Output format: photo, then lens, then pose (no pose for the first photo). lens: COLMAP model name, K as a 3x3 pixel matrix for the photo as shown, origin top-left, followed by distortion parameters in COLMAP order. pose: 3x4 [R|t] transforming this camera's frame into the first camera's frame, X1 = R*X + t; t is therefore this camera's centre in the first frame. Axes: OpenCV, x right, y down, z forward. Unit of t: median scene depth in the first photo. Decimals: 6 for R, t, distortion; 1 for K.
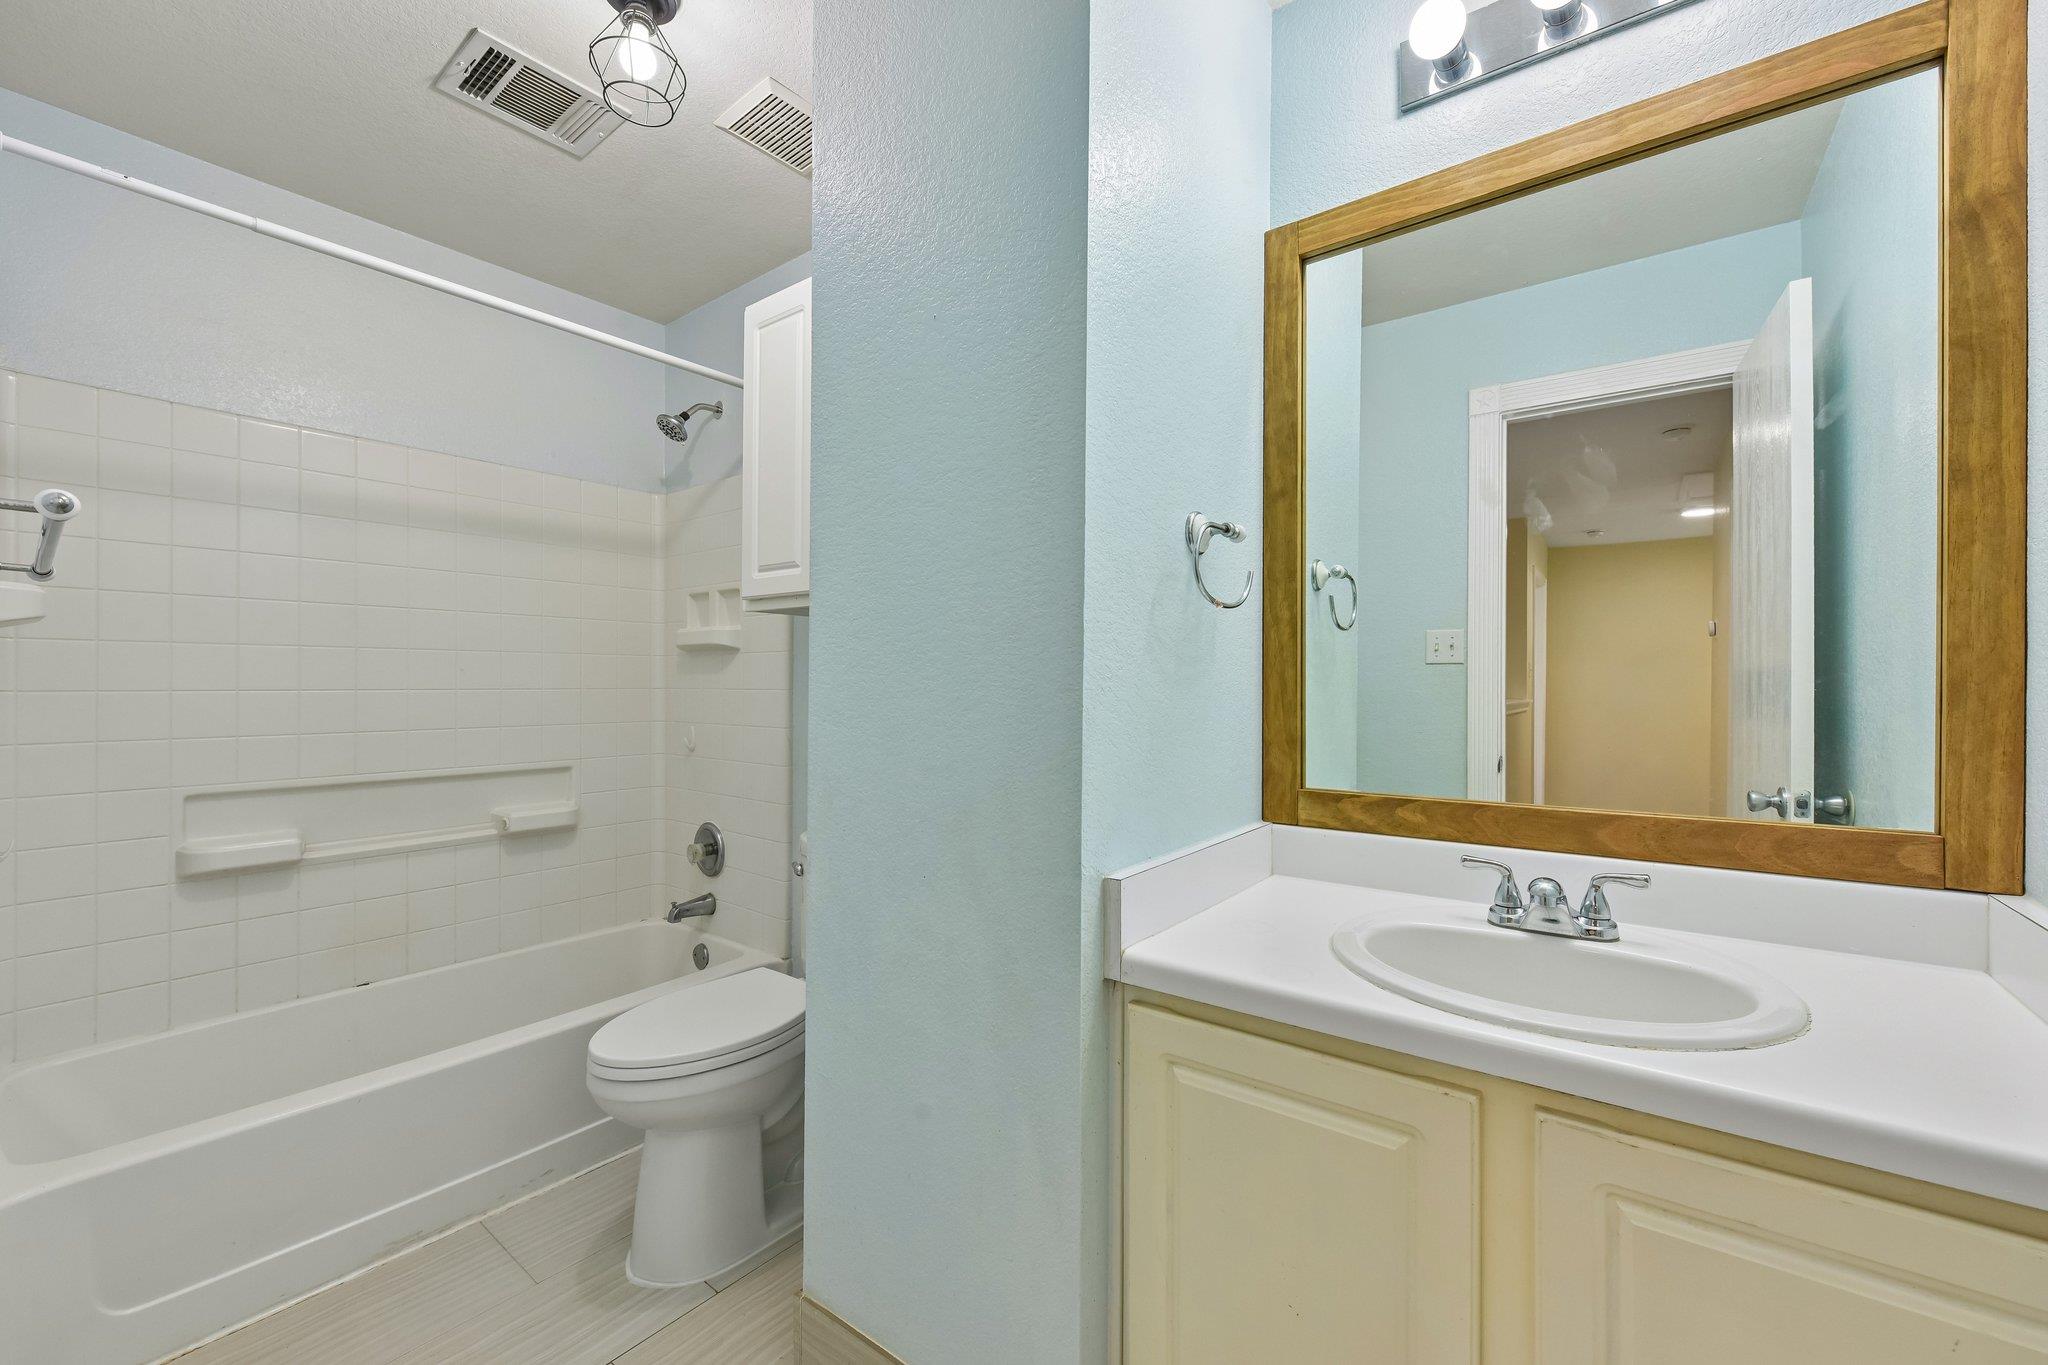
lens RADIAL K [[816.1, 0, 1039.4], [0, 816.1, 686.8], [0, 0, 1]] dist [-0.007191, -0.000376]
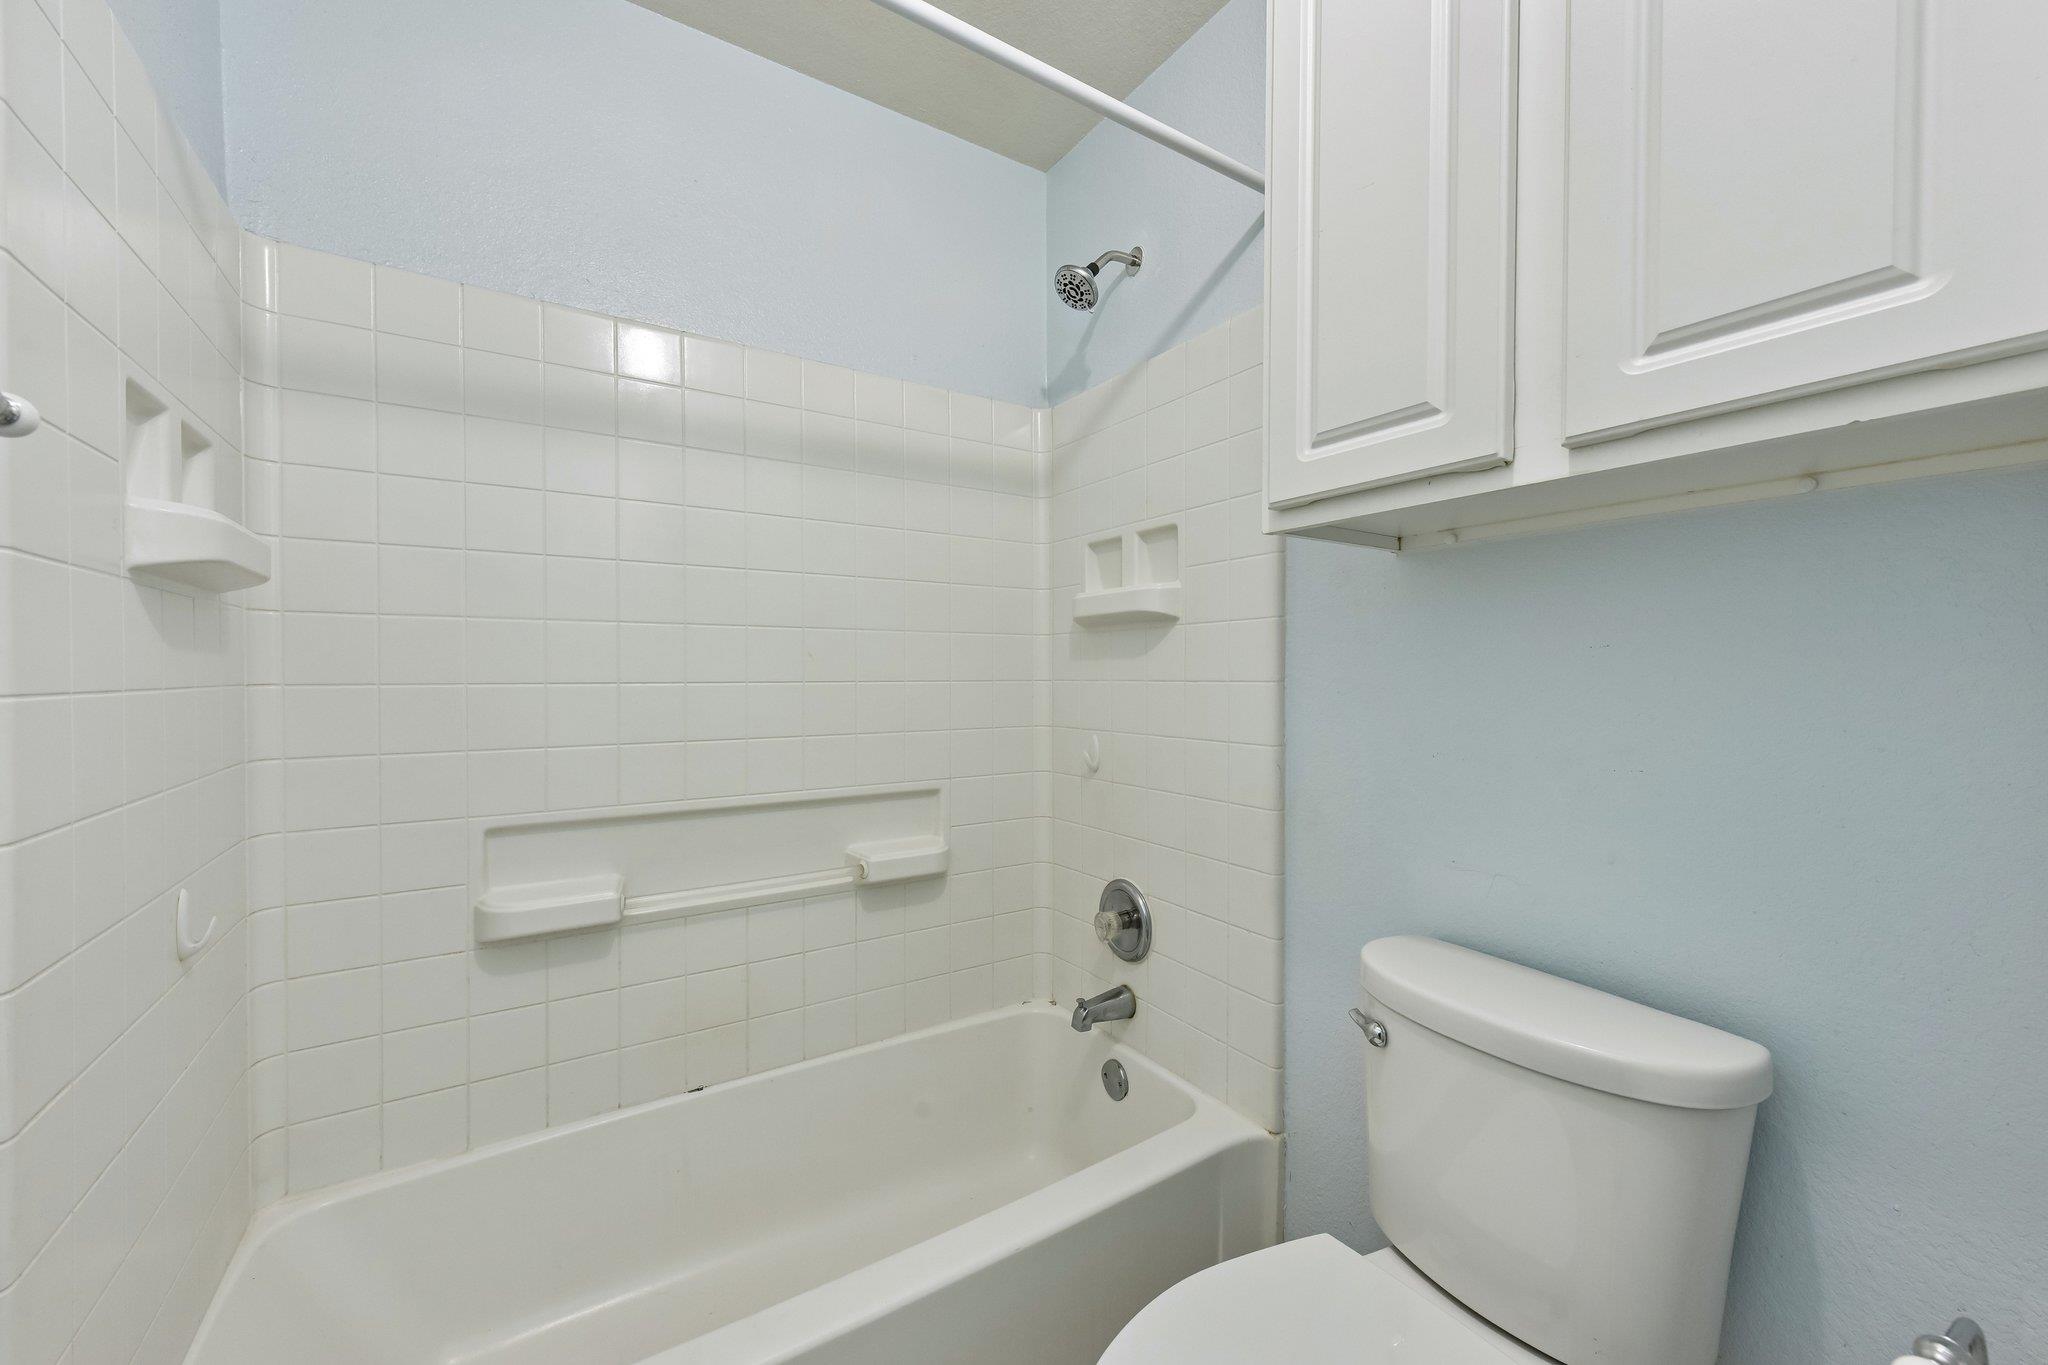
lens RADIAL K [[800.5, 0, 1018.4], [0, 800.5, 692.0], [0, 0, 1]] dist [-0.000707, -0.000020]
pose [[0.938105, 0.002958, -0.346338, -0.268189], [0.001919, 0.999904, 0.013737, 0.002858], [0.346346, -0.013552, 0.938009, 0.366426]]
